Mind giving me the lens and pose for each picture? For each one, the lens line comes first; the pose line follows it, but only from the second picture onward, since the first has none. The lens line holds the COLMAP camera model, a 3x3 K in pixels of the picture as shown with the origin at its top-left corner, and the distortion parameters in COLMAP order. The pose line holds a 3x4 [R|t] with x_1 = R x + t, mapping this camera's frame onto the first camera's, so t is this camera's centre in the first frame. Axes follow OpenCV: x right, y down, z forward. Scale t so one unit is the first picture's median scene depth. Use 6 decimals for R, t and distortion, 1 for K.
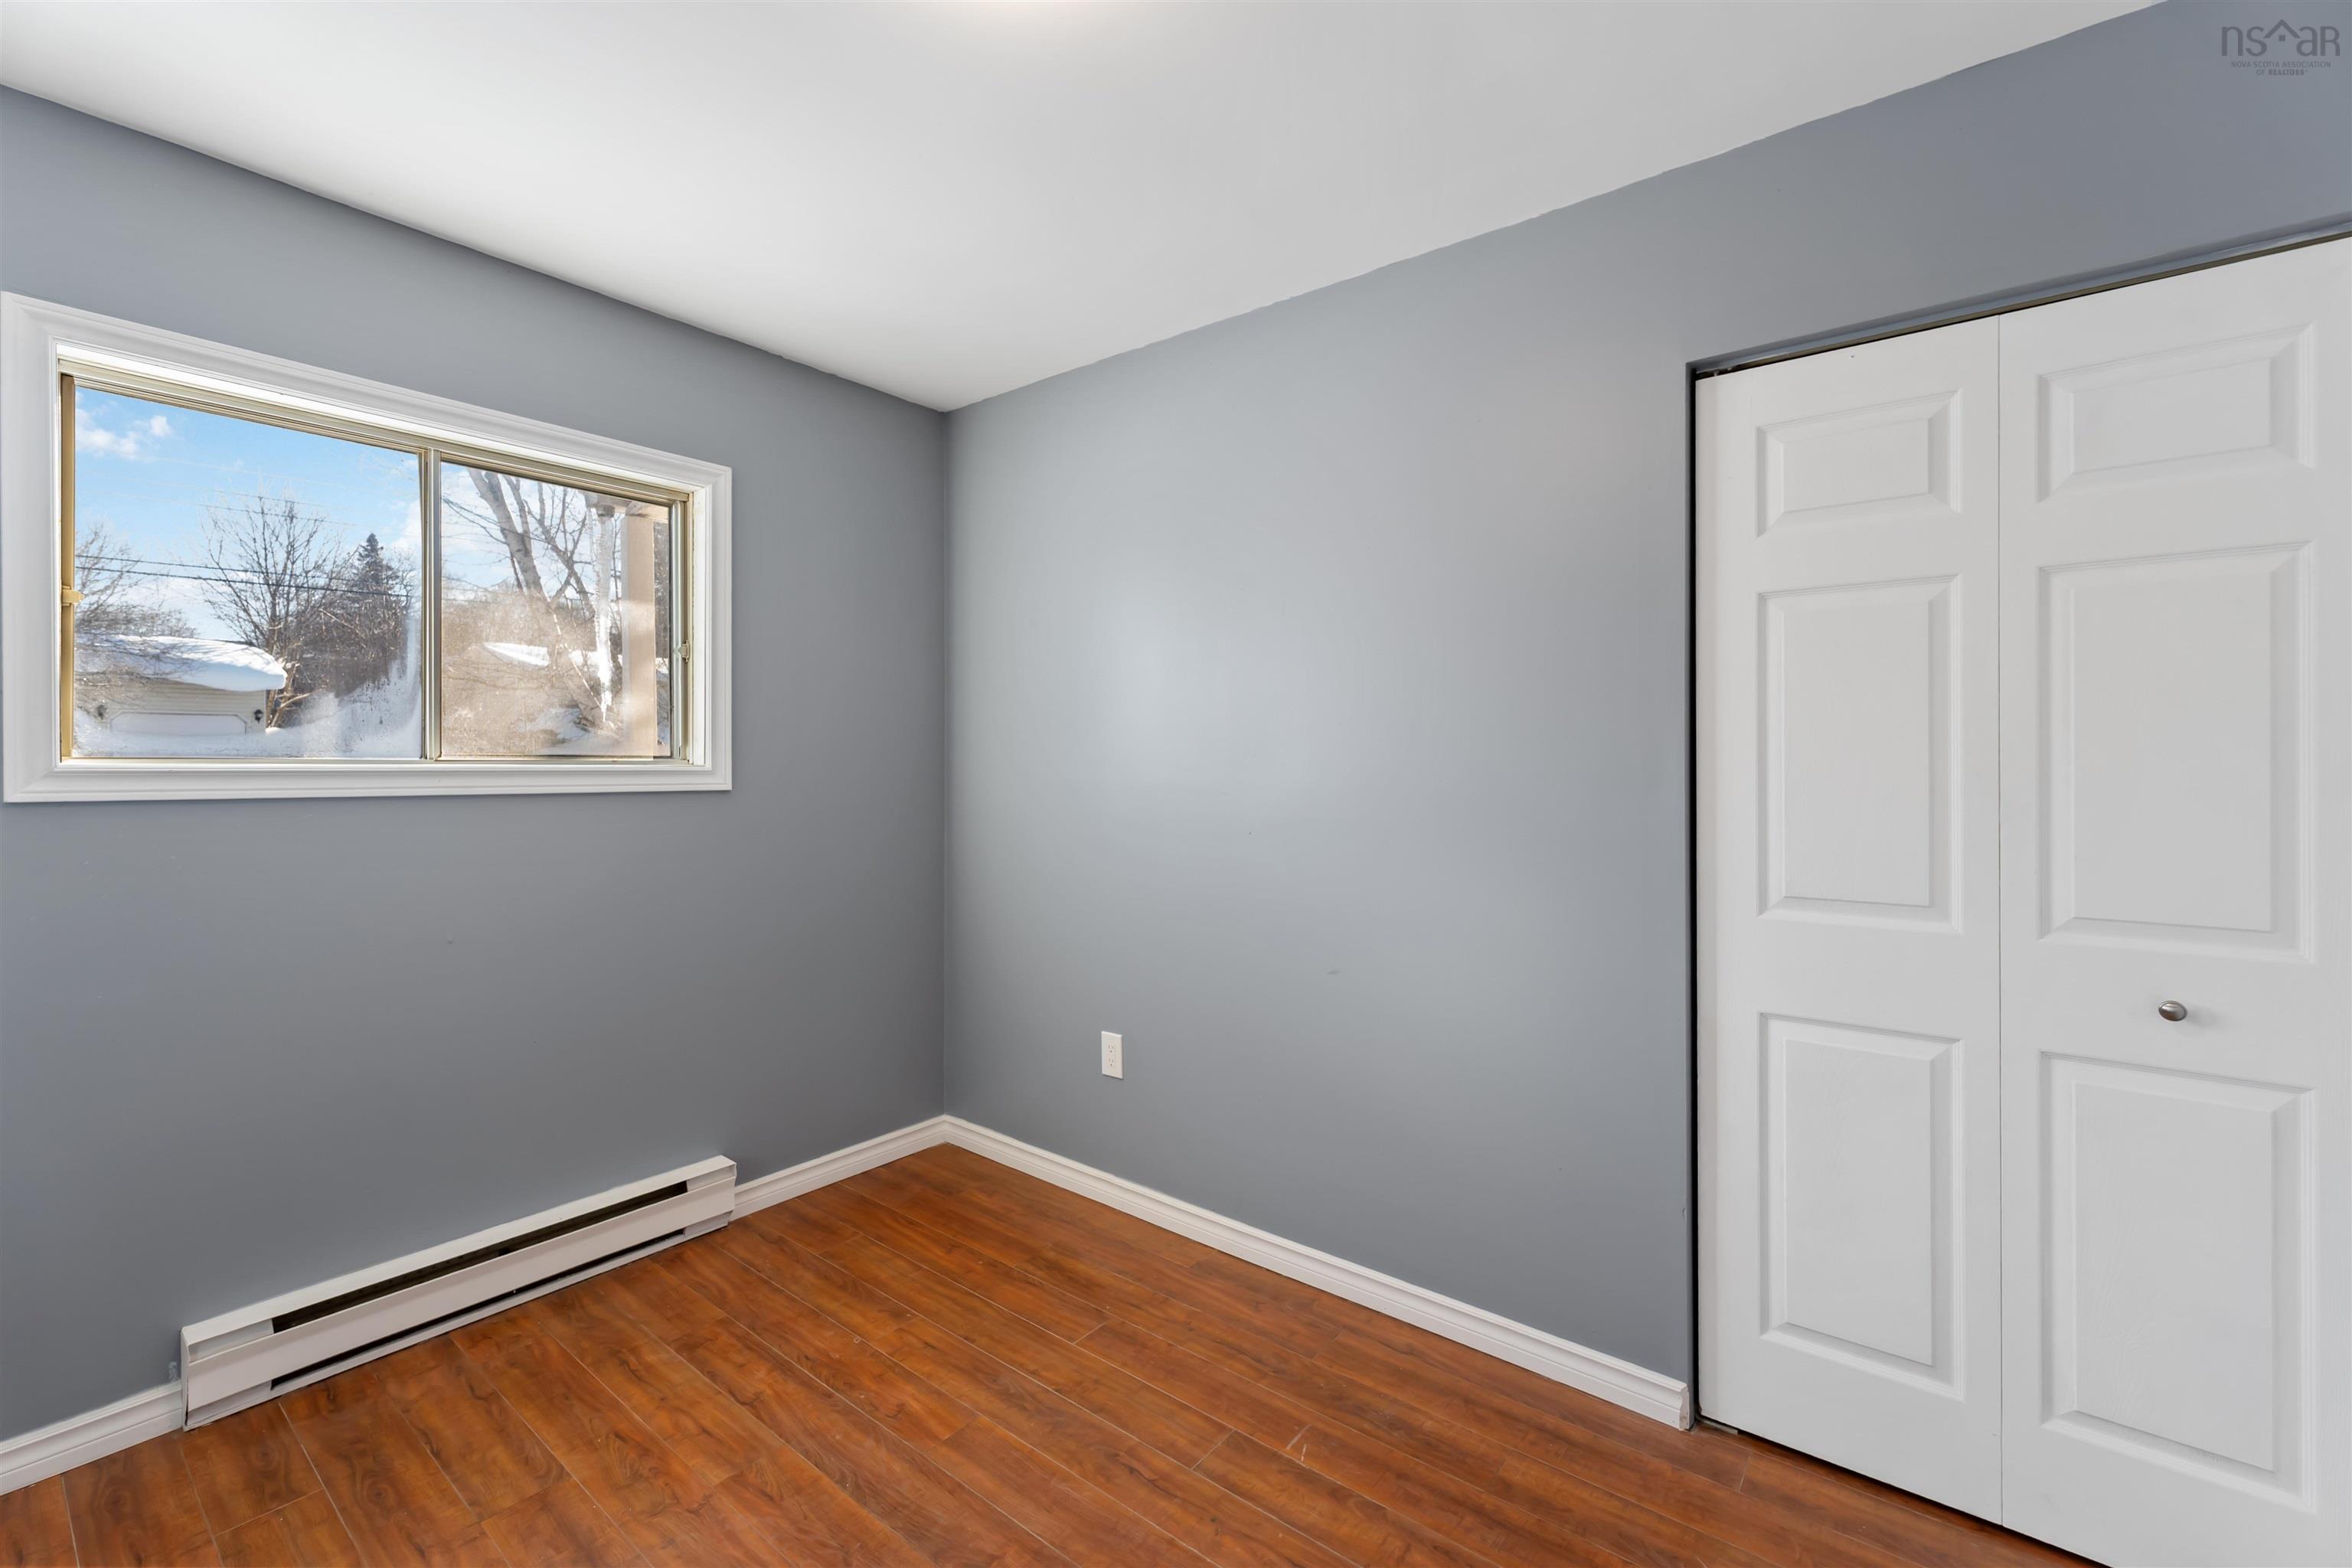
lens RADIAL K [[981.6, 0, 1164.4], [0, 981.6, 779.5], [0, 0, 1]] dist [0.005774, -0.000545]
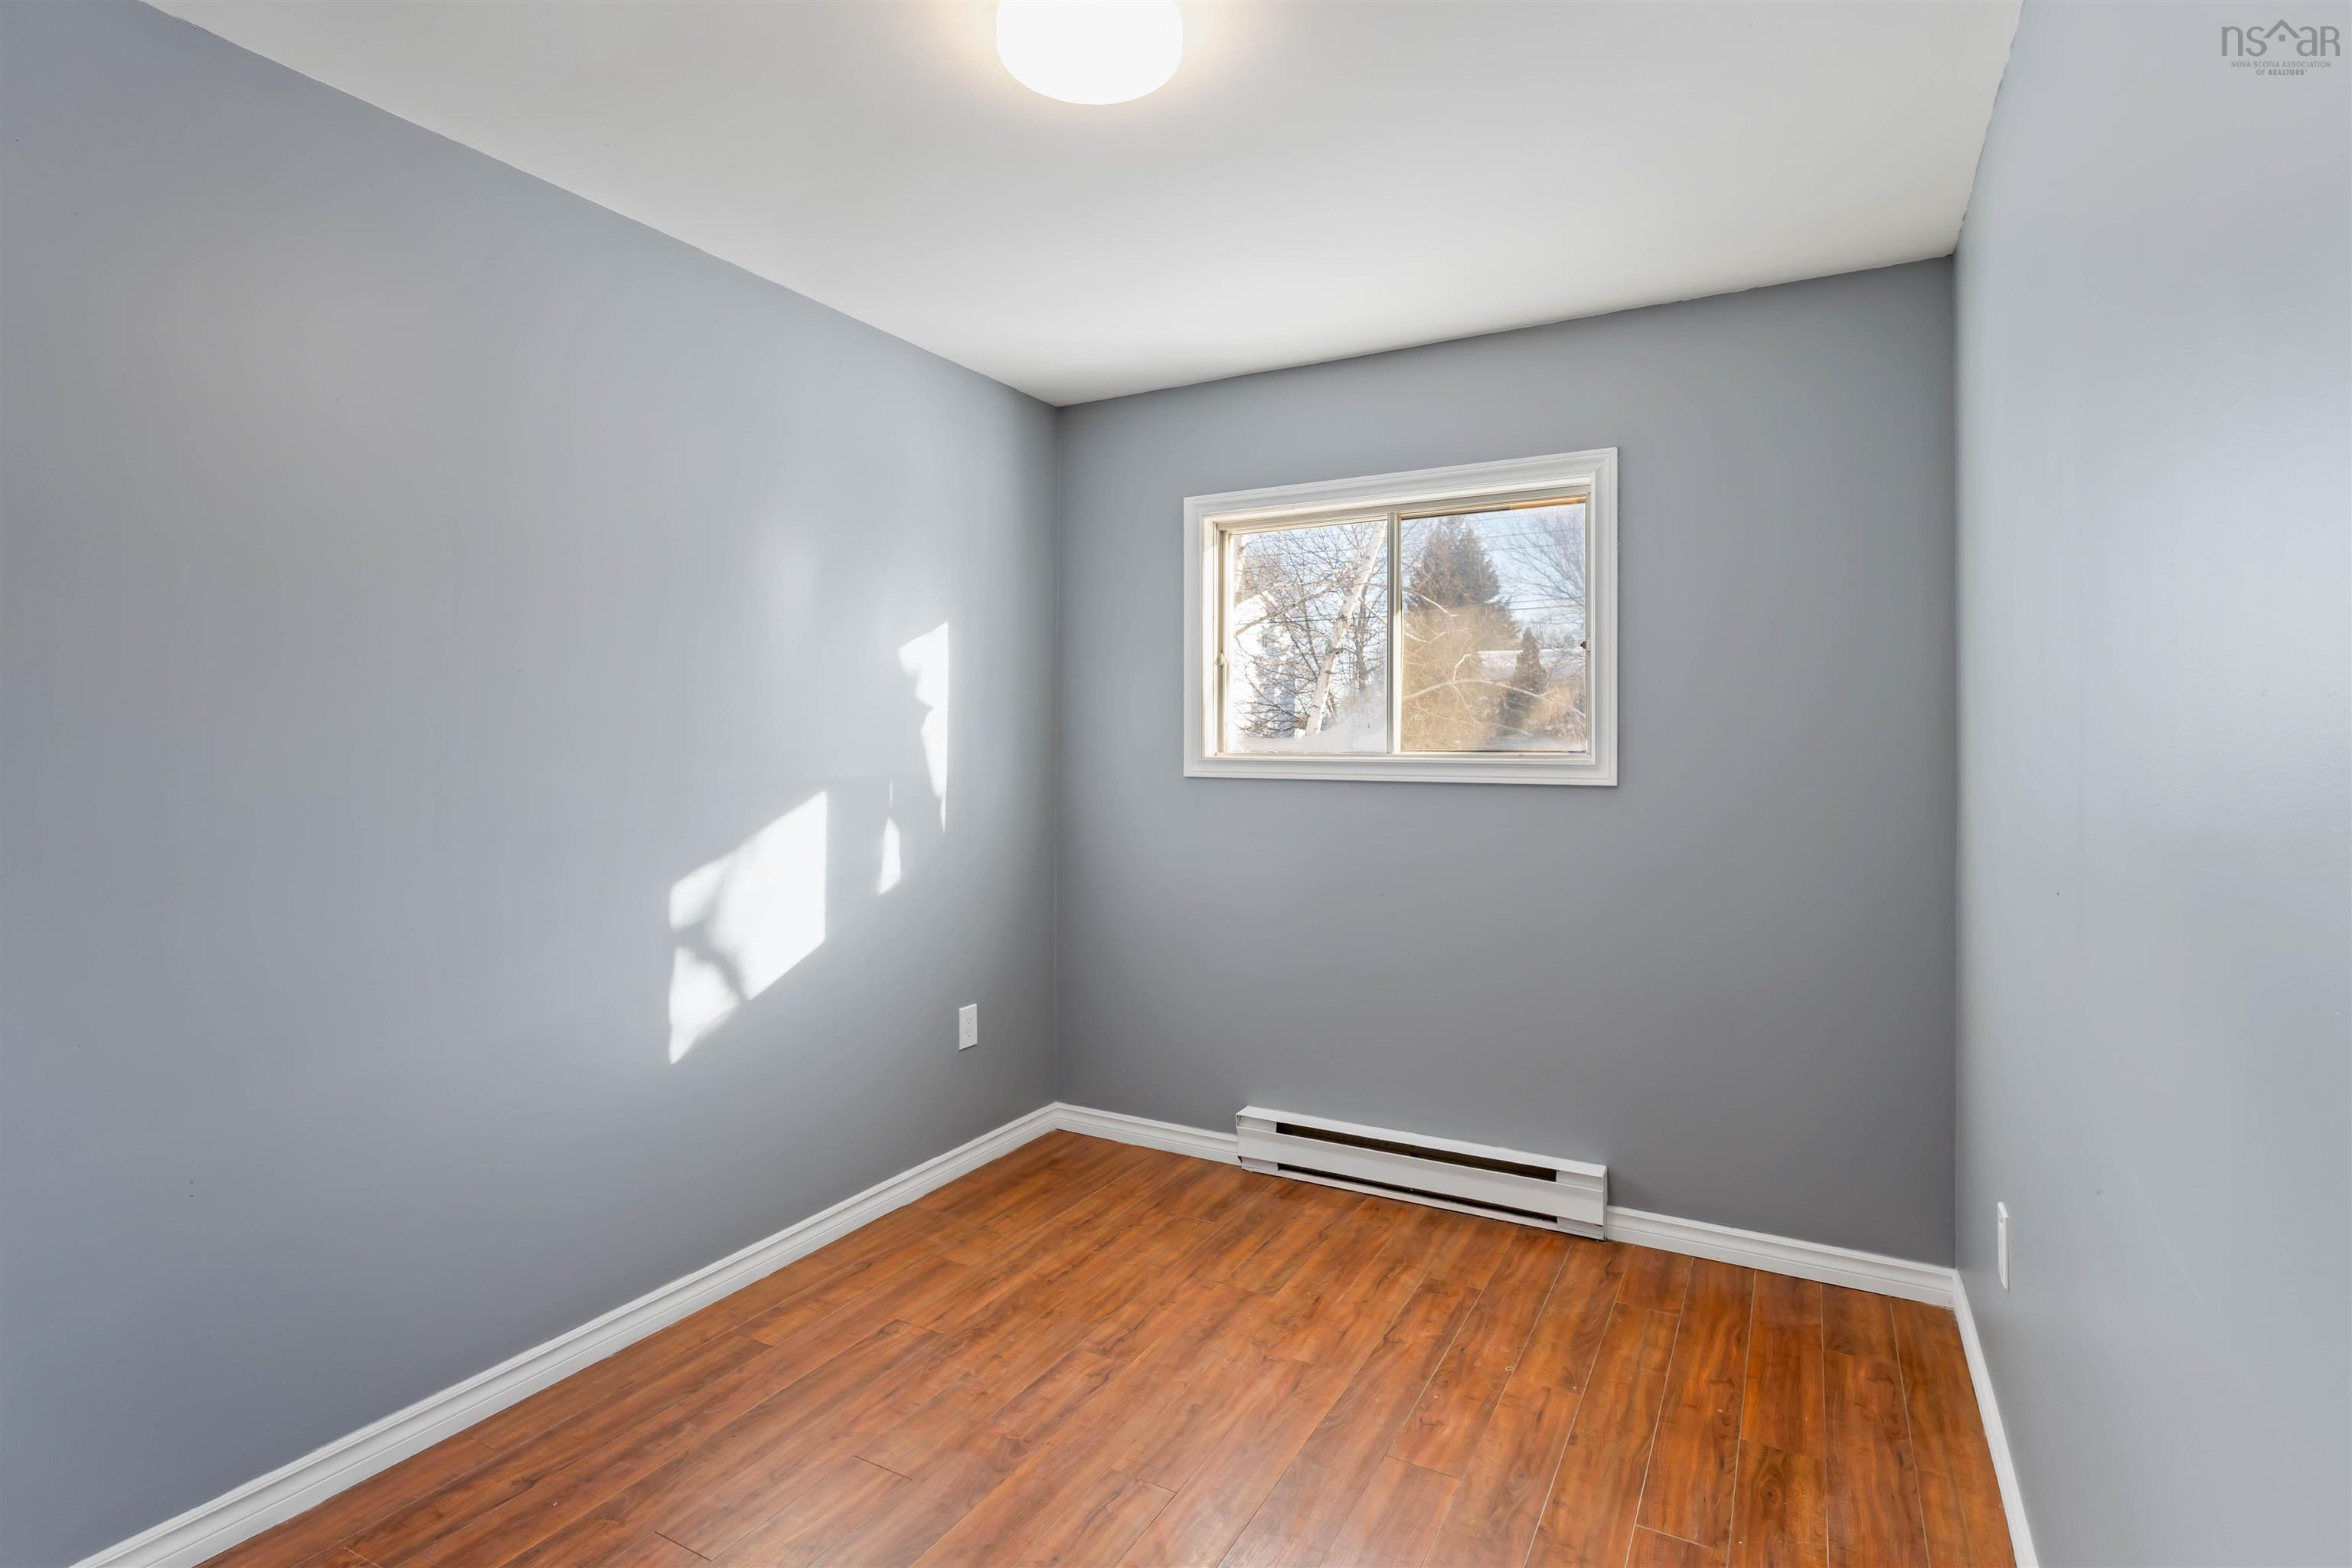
lens RADIAL K [[1120.3, 0, 1173.1], [0, 1120.3, 760.5], [0, 0, 1]] dist [-0.008959, 0.000533]
pose [[0.170283, 0.006009, -0.985377, 0.732984], [-0.020670, 0.999783, 0.002525, -0.009122], [0.985178, 0.019938, 0.170370, 0.524549]]
